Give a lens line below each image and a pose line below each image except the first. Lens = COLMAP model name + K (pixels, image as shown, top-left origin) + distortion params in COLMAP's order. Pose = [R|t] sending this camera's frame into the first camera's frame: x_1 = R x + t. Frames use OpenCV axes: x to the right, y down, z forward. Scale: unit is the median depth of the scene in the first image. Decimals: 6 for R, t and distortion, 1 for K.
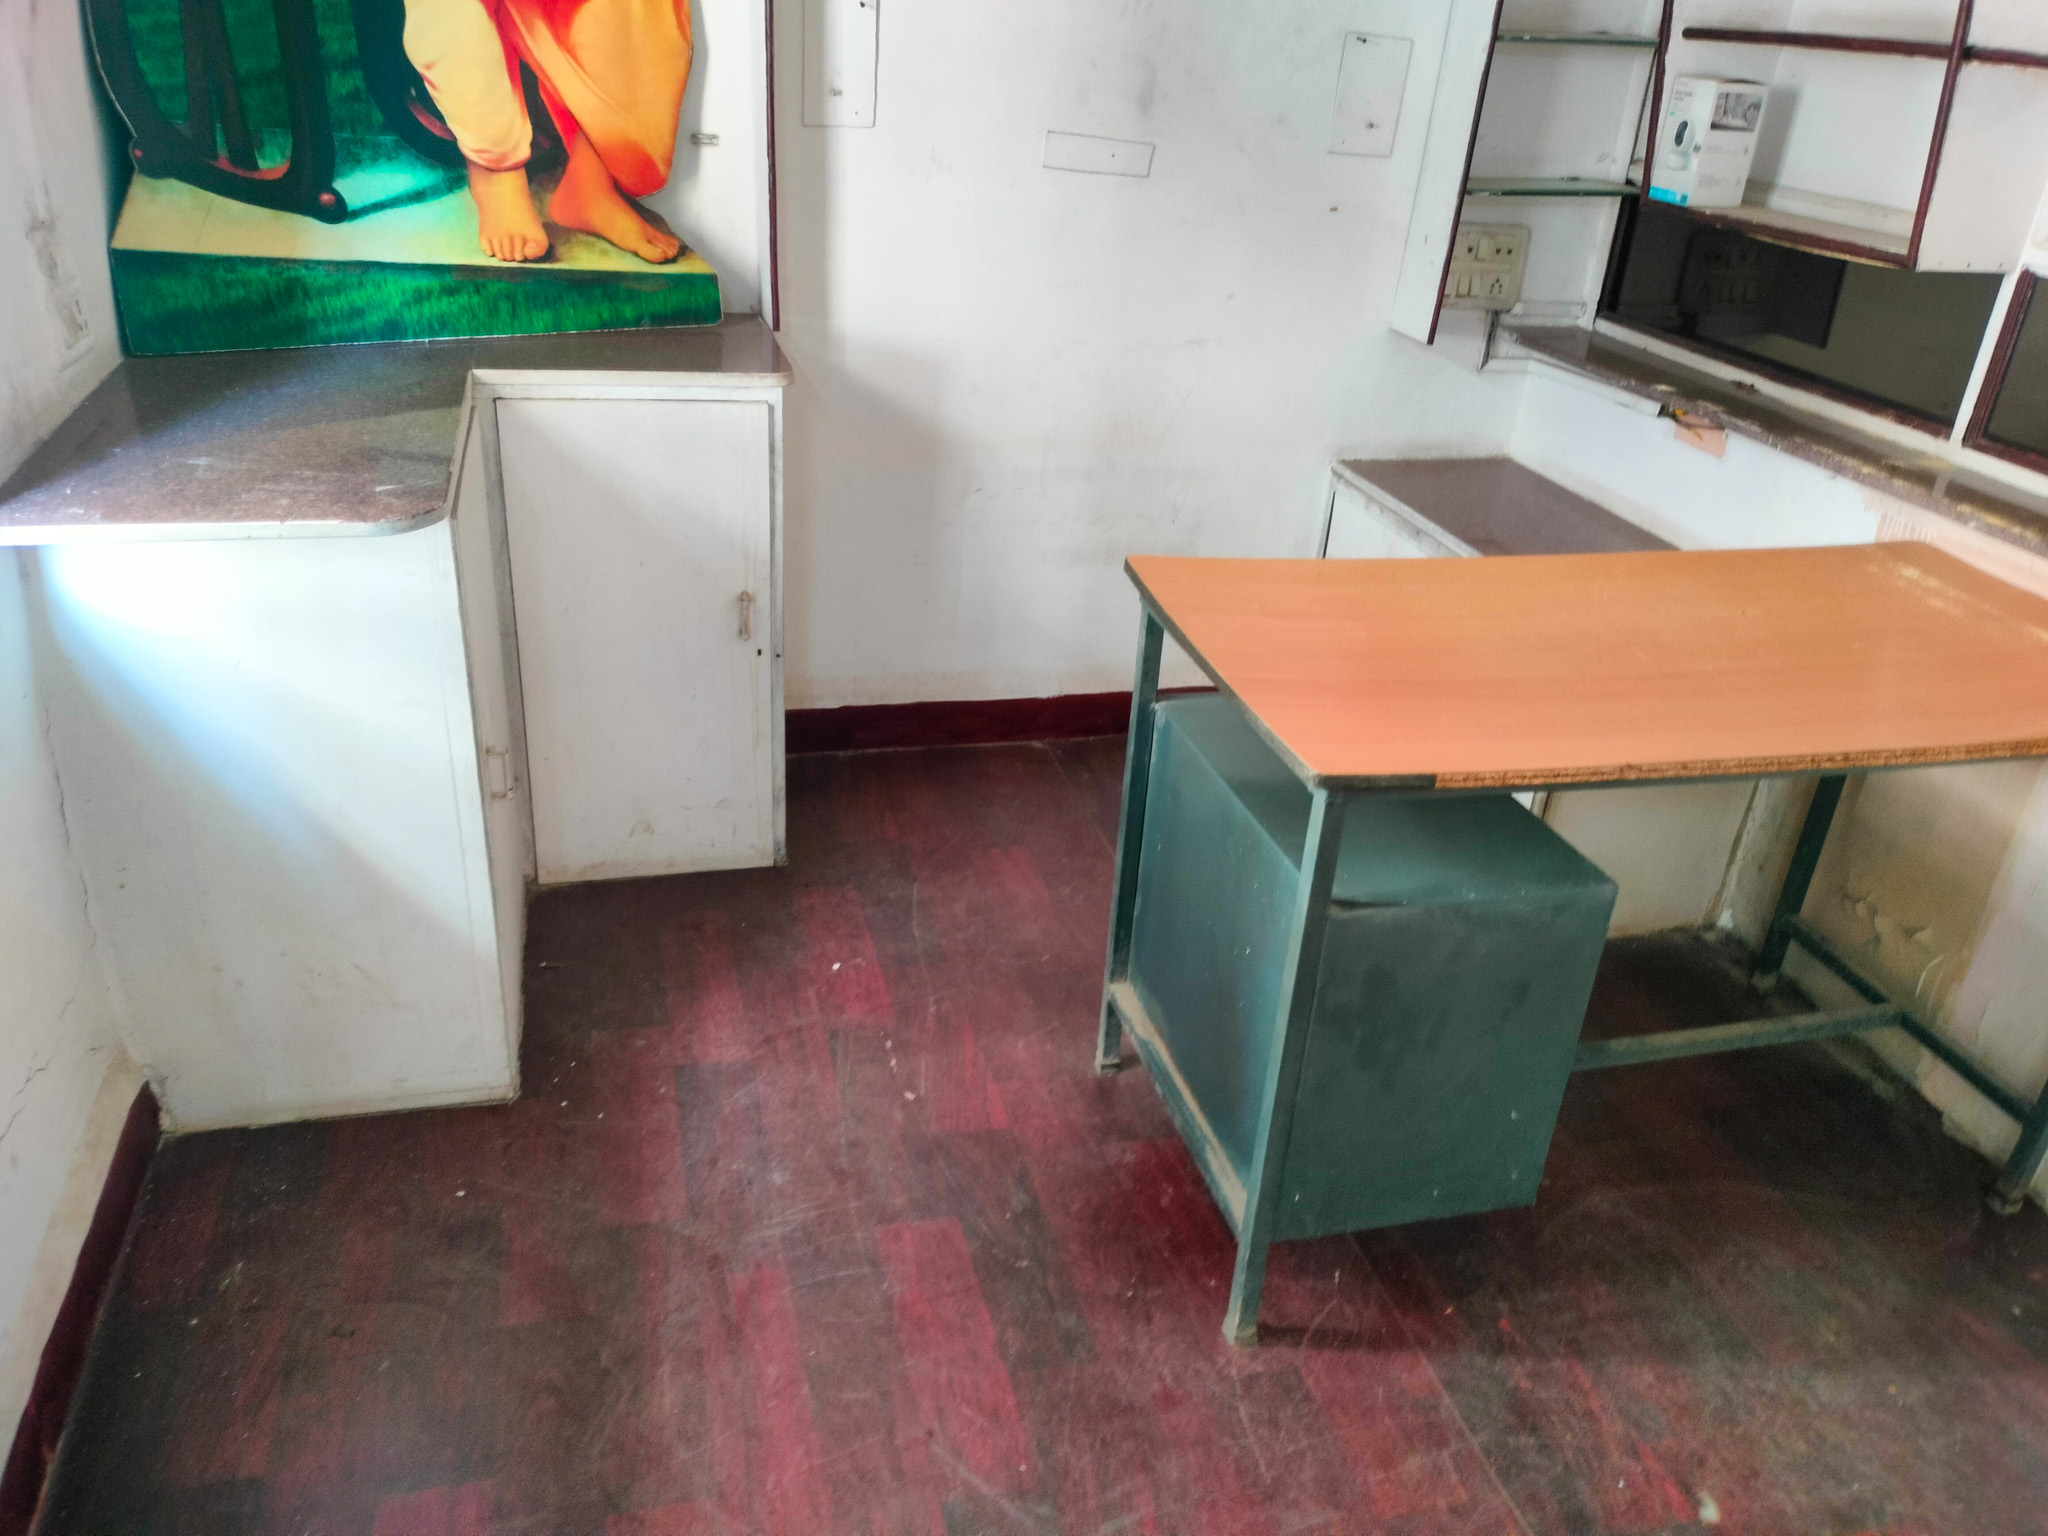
lens RADIAL K [[1569.9, 0, 1036.8], [0, 1569.9, 775.8], [0, 0, 1]] dist [0.069954, -0.125470]
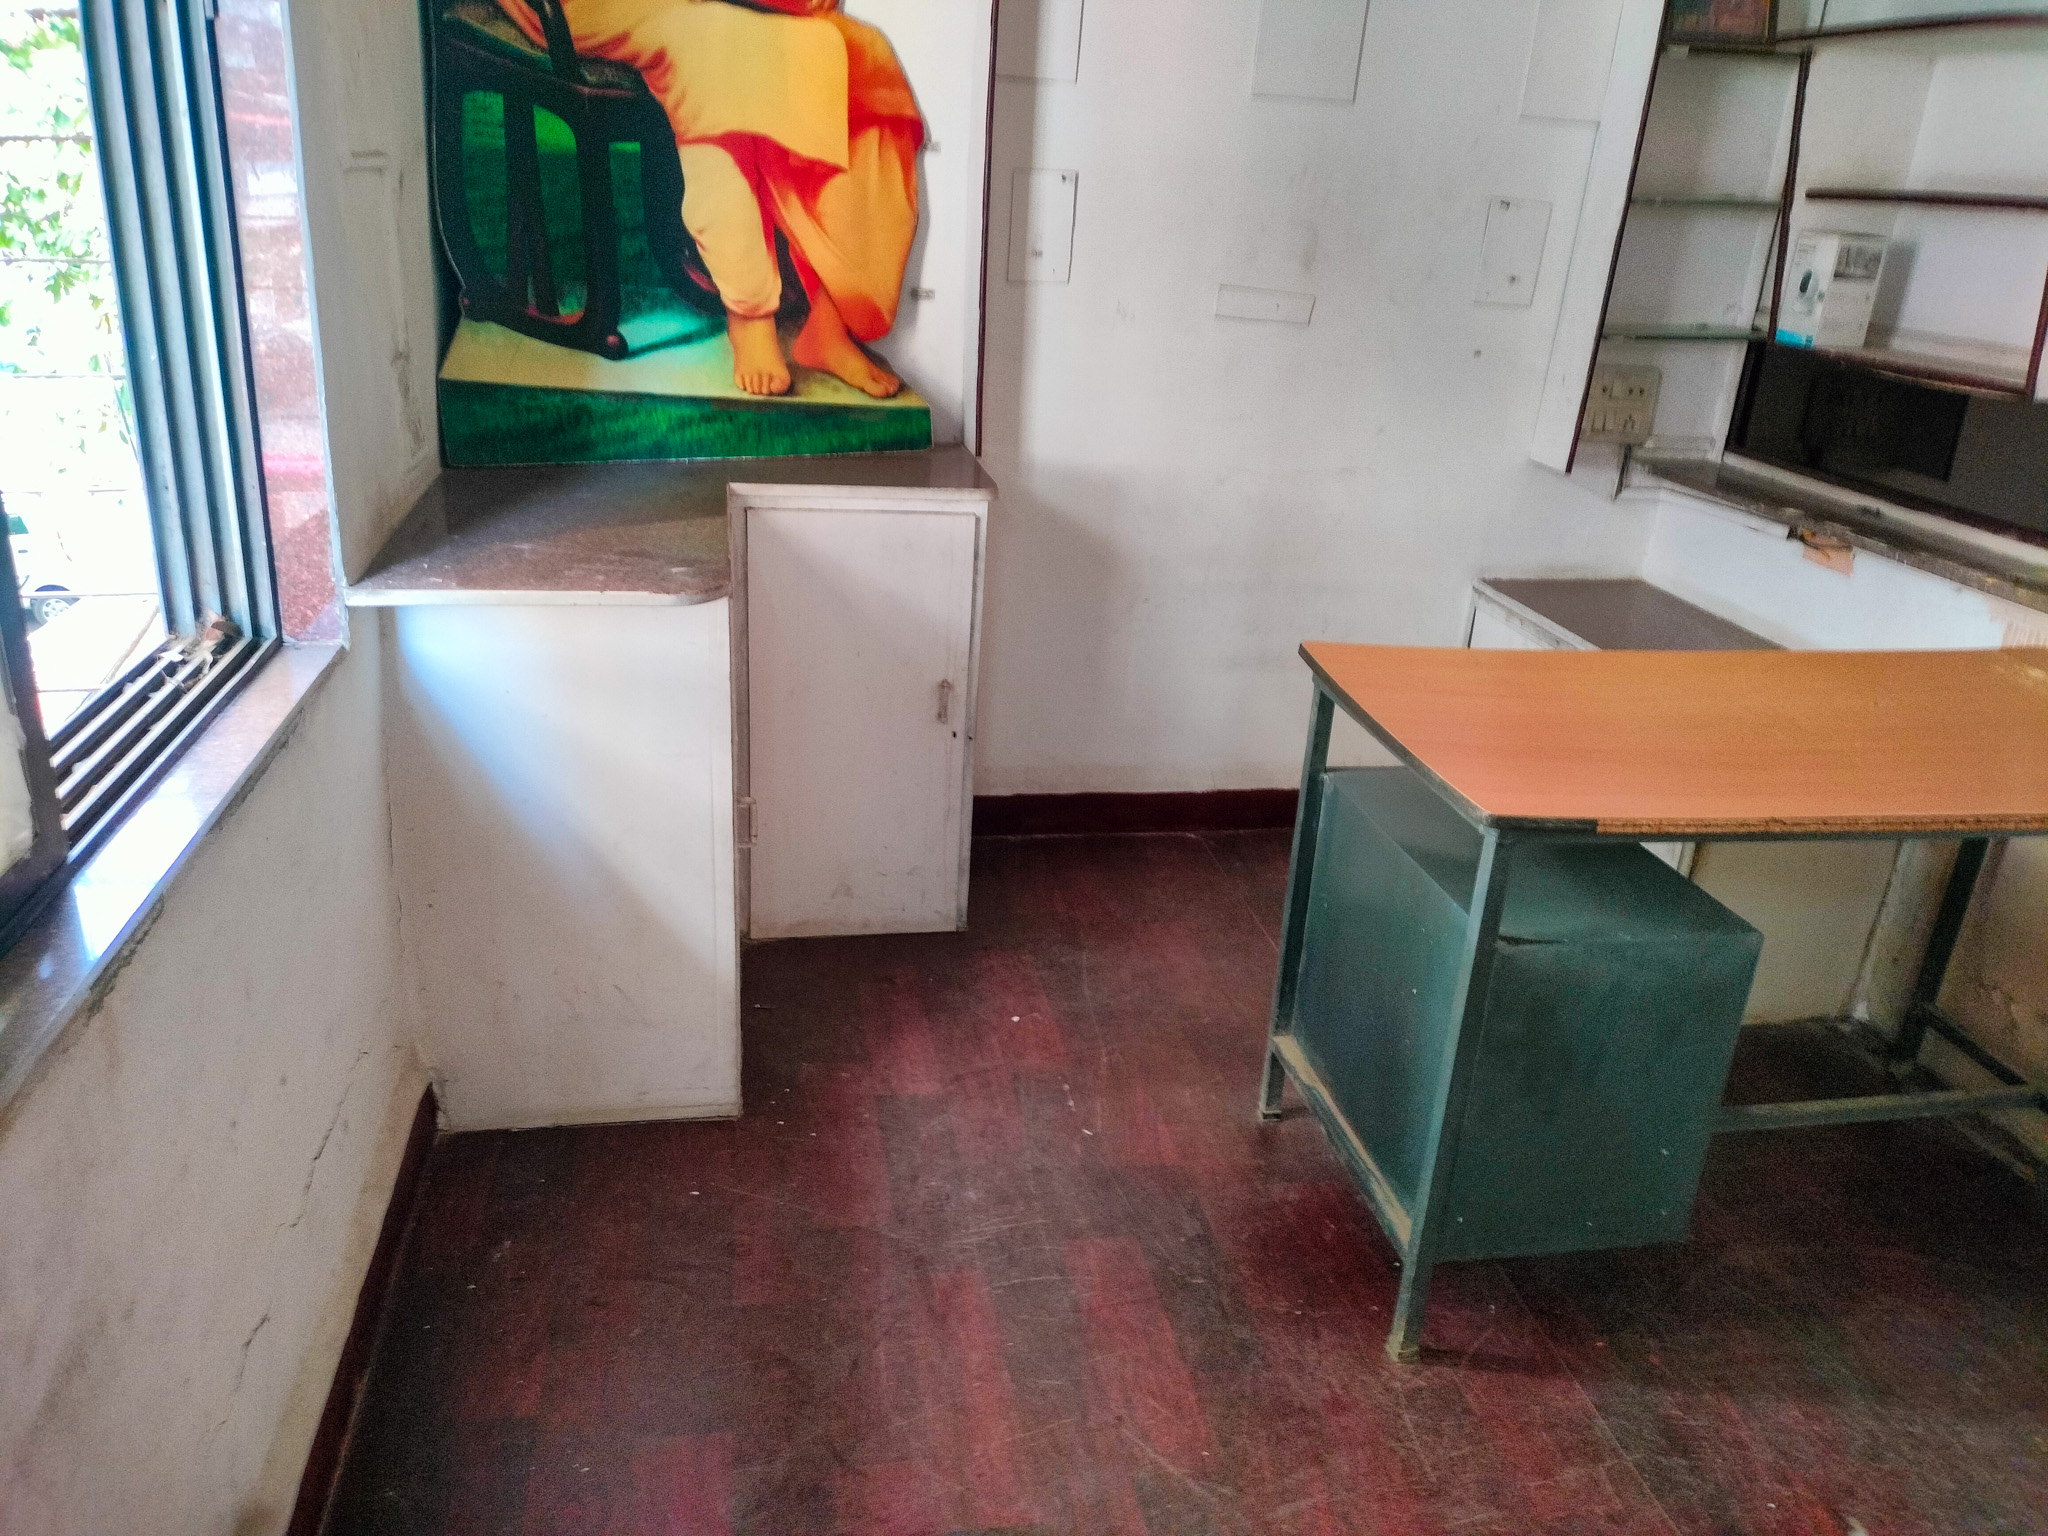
lens RADIAL K [[1520.6, 0, 1021.5], [0, 1520.6, 771.3], [0, 0, 1]] dist [0.068674, -0.111093]
pose [[0.996148, 0.022966, -0.084626, -0.038317], [-0.030564, 0.995508, -0.089609, 0.045132], [0.082188, 0.091850, 0.992375, -0.072647]]
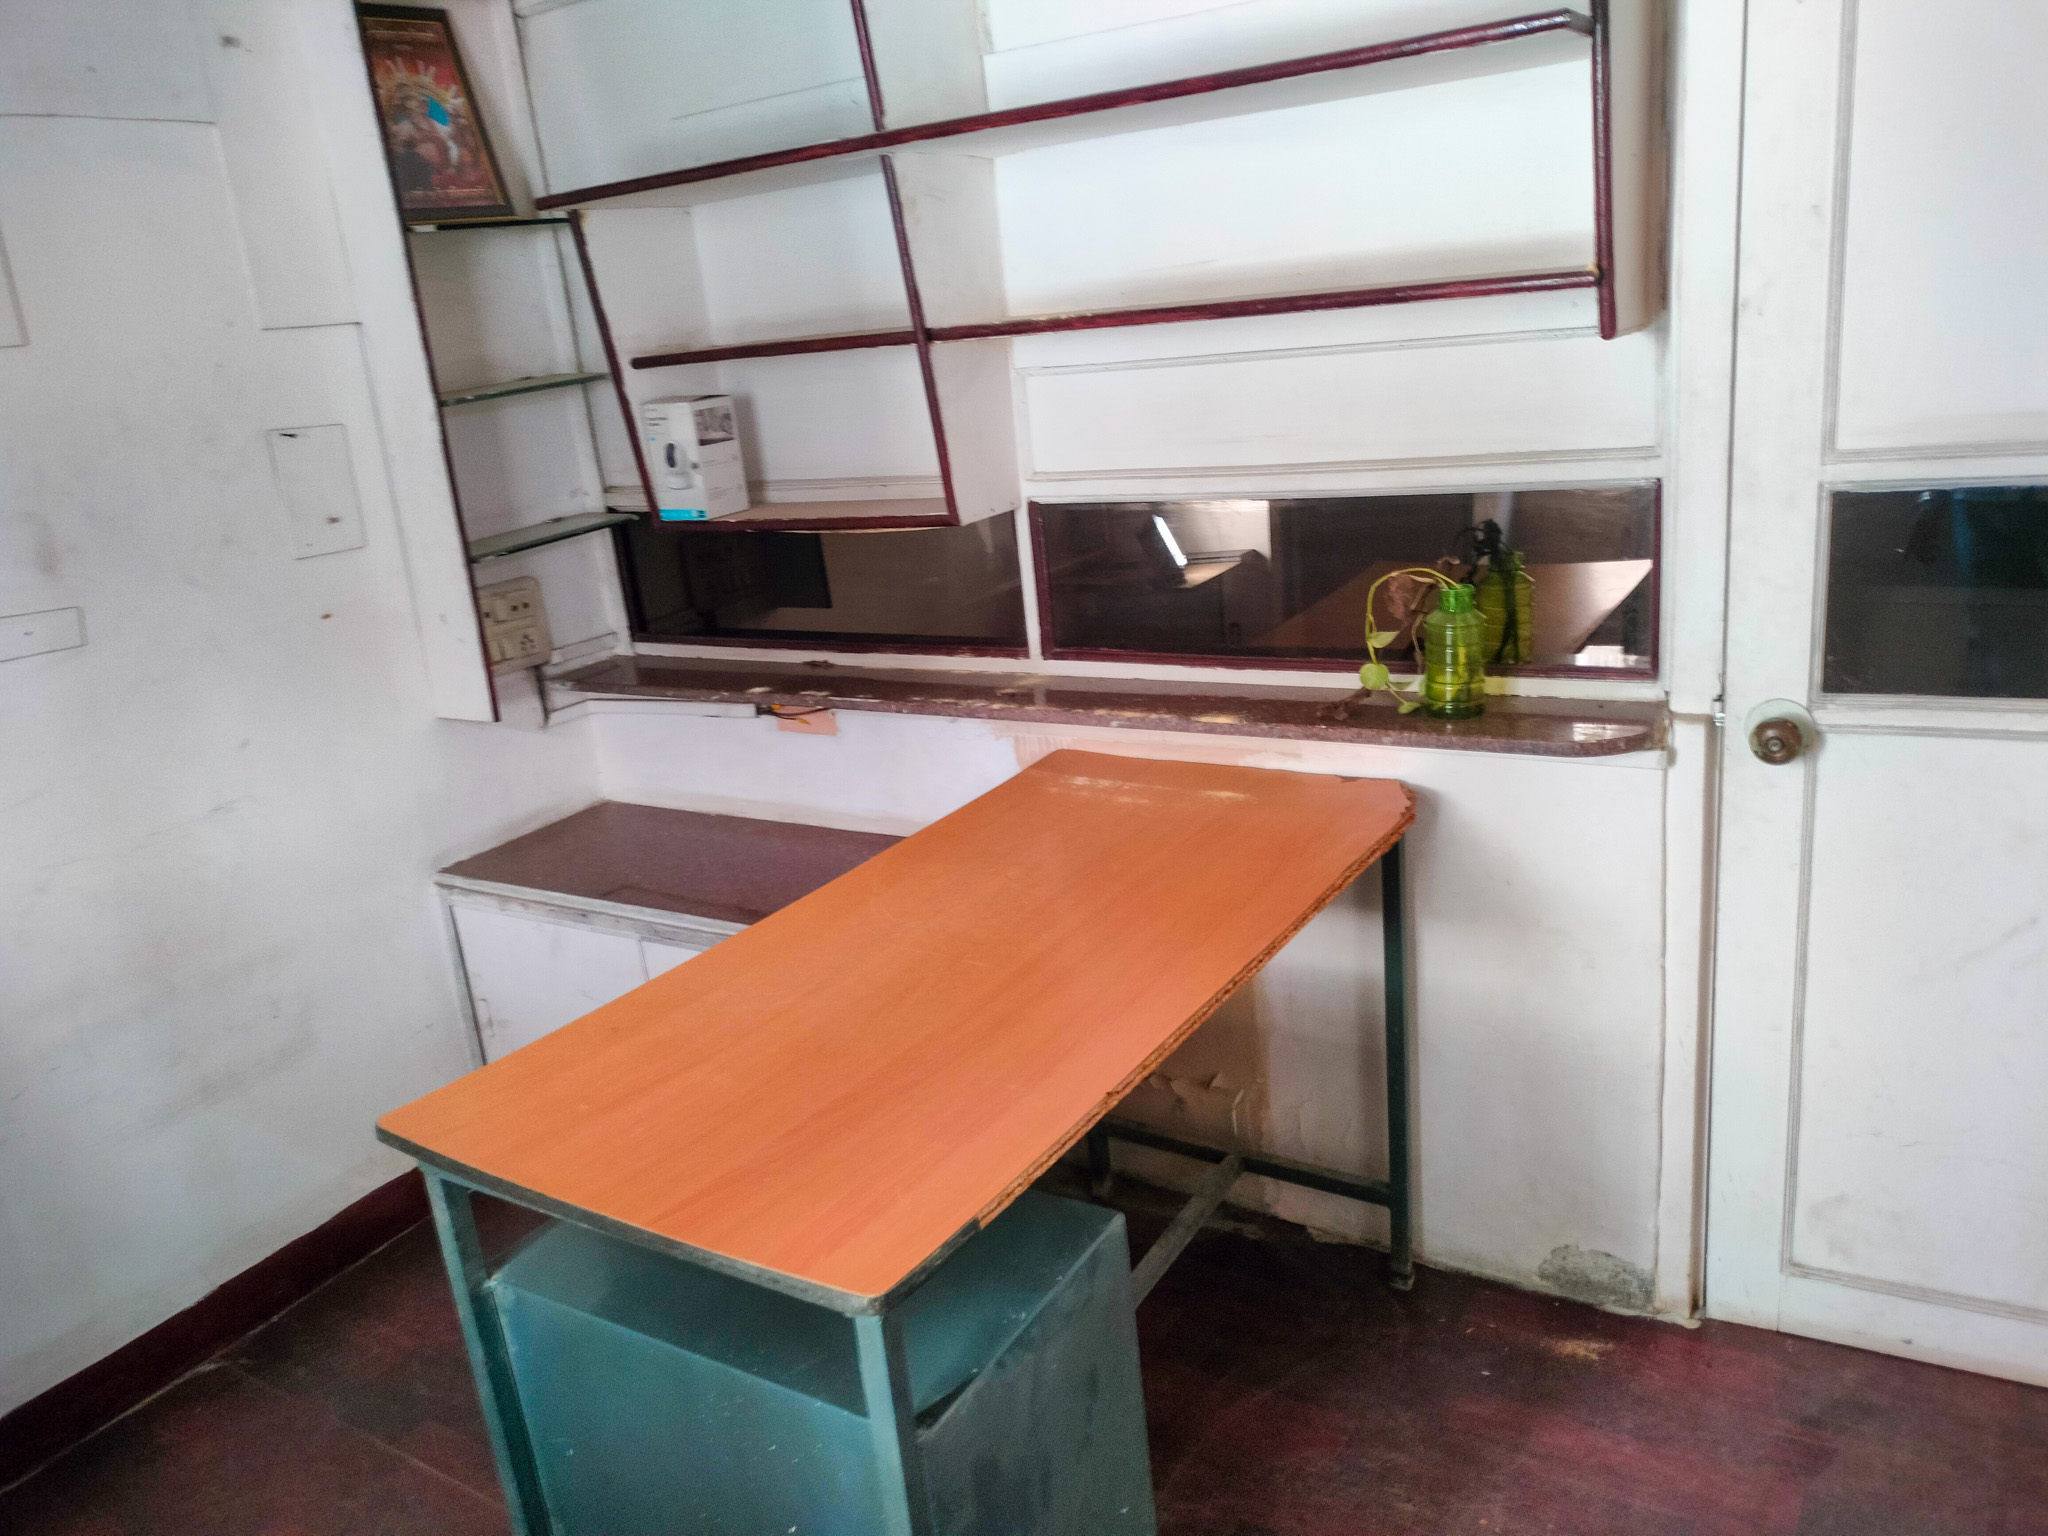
lens RADIAL K [[1532.4, 0, 1043.0], [0, 1532.4, 769.8], [0, 0, 1]] dist [0.088296, -0.153773]
pose [[0.727130, -0.331722, 0.601035, -0.075945], [0.434990, 0.899950, -0.029551, -0.102736], [-0.531099, 0.282931, 0.798676, 0.165267]]
